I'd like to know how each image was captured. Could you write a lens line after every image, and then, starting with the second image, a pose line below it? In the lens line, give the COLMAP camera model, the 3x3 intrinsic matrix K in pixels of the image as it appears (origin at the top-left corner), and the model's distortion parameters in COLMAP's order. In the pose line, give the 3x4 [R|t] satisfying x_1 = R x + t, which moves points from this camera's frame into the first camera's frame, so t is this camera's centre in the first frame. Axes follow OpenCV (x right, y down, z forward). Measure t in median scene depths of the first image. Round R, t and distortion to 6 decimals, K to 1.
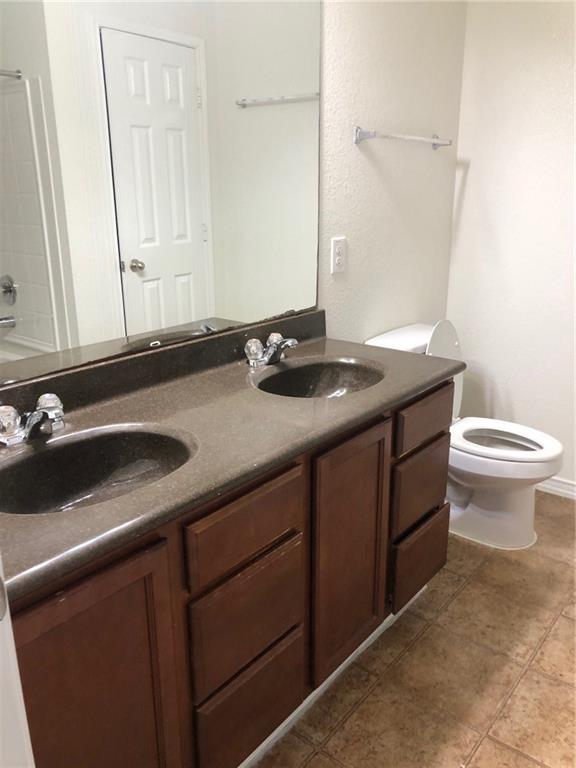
lens RADIAL K [[628.9, 0, 289.5], [0, 628.9, 387.4], [0, 0, 1]] dist [0.057389, -0.086402]
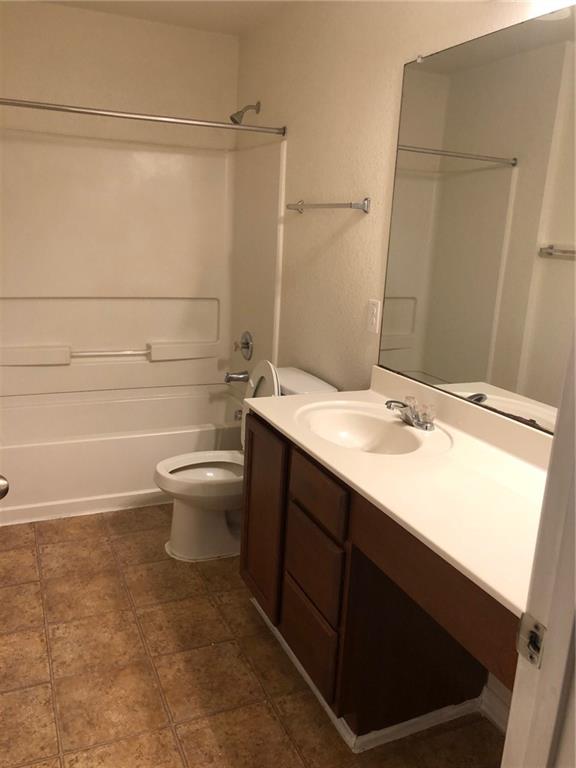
lens RADIAL K [[628.9, 0, 288.0], [0, 628.9, 383.1], [0, 0, 1]] dist [0.057389, -0.086402]
pose [[-0.460269, 0.203821, -0.864066, 0.951223], [-0.308453, 0.875939, 0.370928, -0.509661], [0.832472, 0.437250, -0.340298, 1.409912]]
